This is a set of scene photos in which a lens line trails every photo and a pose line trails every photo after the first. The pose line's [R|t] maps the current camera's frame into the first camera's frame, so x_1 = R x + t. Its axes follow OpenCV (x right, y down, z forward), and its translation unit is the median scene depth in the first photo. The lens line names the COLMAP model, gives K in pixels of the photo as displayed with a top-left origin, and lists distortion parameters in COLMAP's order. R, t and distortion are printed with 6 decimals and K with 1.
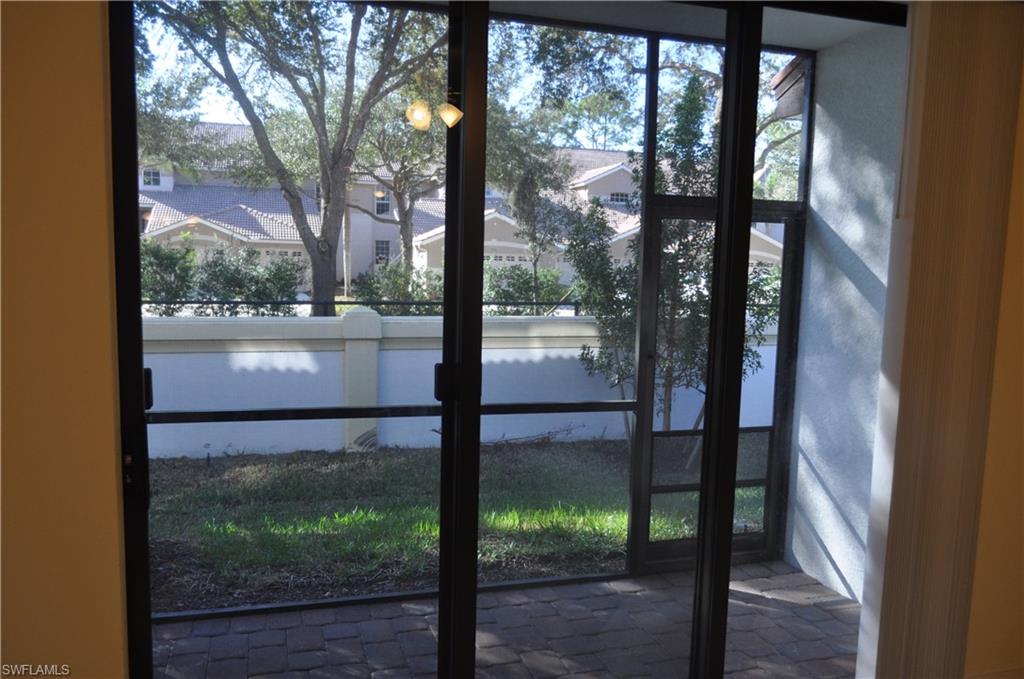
lens RADIAL K [[795.6, 0, 512.7], [0, 795.6, 342.1], [0, 0, 1]] dist [-0.015561, -0.001228]
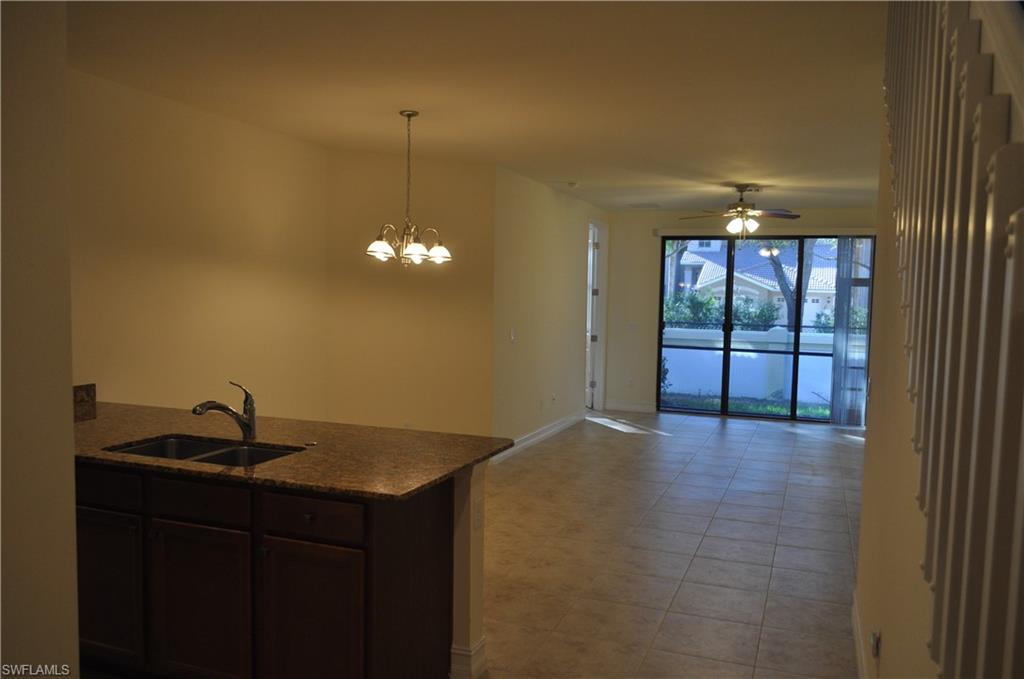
lens RADIAL K [[795.6, 0, 513.4], [0, 795.6, 348.4], [0, 0, 1]] dist [-0.015561, -0.001228]
pose [[0.785282, 0.036964, -0.618034, 0.284563], [-0.068985, 0.997224, -0.028010, 0.061051], [0.615283, 0.064631, 0.785652, -0.524257]]
